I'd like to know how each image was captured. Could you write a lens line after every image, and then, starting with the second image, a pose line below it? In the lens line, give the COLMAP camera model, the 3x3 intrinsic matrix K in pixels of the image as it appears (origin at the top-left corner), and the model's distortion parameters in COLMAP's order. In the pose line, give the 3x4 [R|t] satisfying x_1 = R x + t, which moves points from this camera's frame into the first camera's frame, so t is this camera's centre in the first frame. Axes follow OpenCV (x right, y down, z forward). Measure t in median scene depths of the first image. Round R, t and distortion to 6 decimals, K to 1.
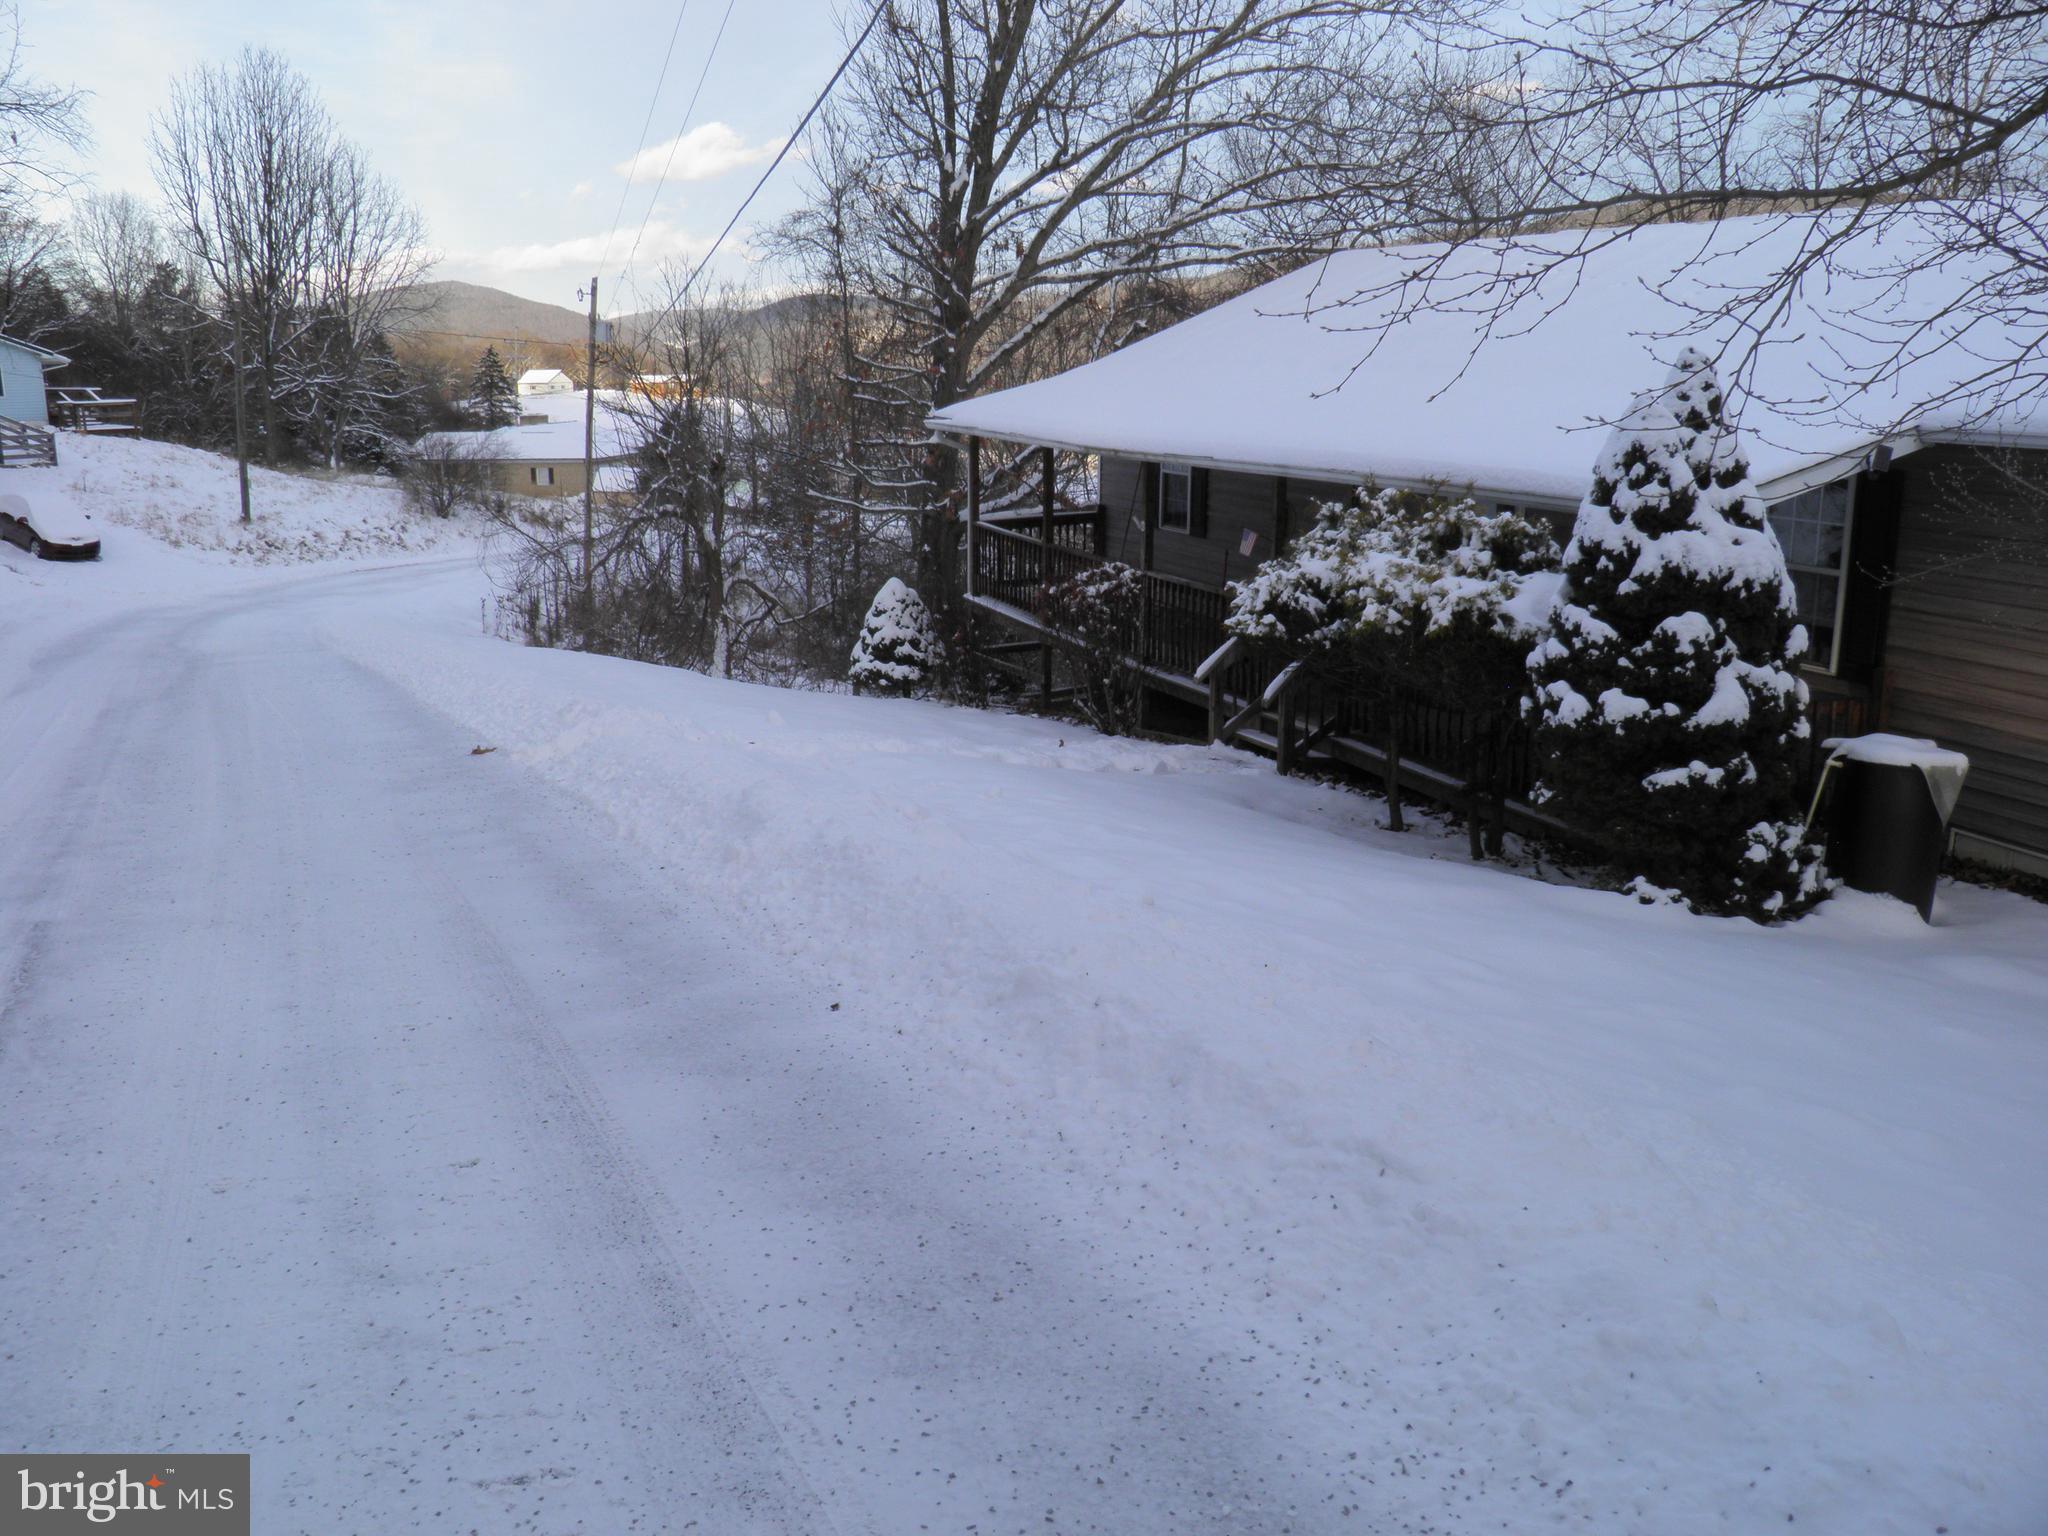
lens RADIAL K [[1699.8, 0, 1024.0], [0, 1699.8, 768.0], [0, 0, 1]] dist [-0.141313, 0.066396]
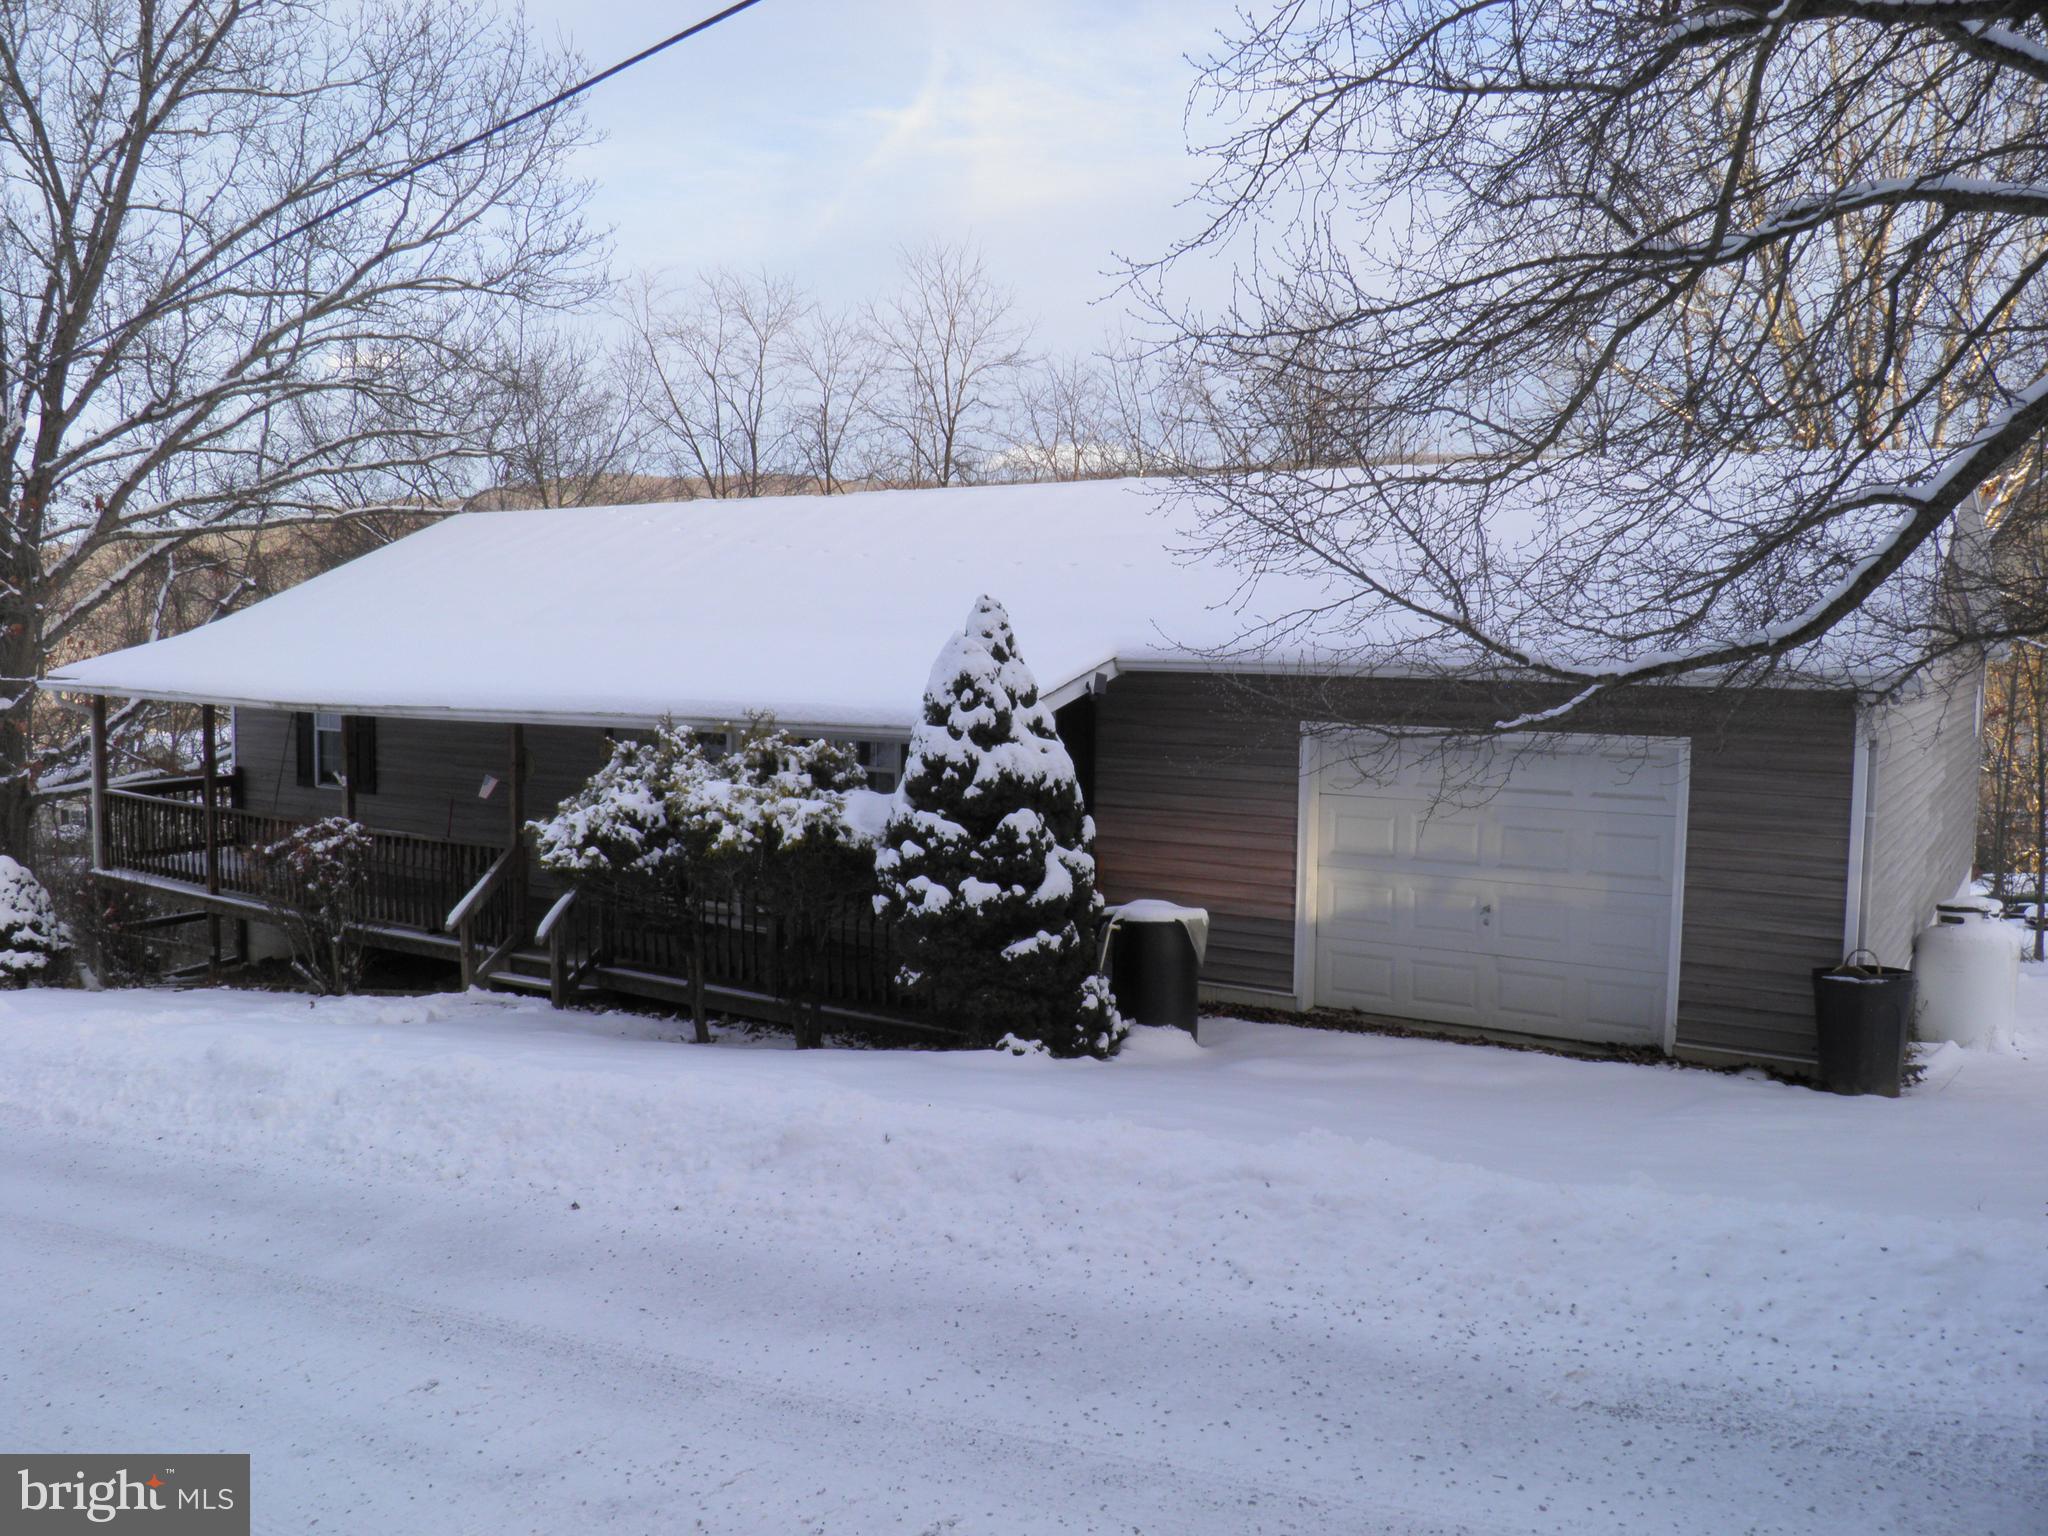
lens RADIAL K [[1699.8, 0, 1024.0], [0, 1699.8, 768.0], [0, 0, 1]] dist [-0.141313, 0.066396]
pose [[0.819967, -0.036013, 0.571277, -0.295130], [0.124052, 0.985480, -0.115932, 0.019801], [-0.558808, 0.165929, 0.812528, -0.011910]]
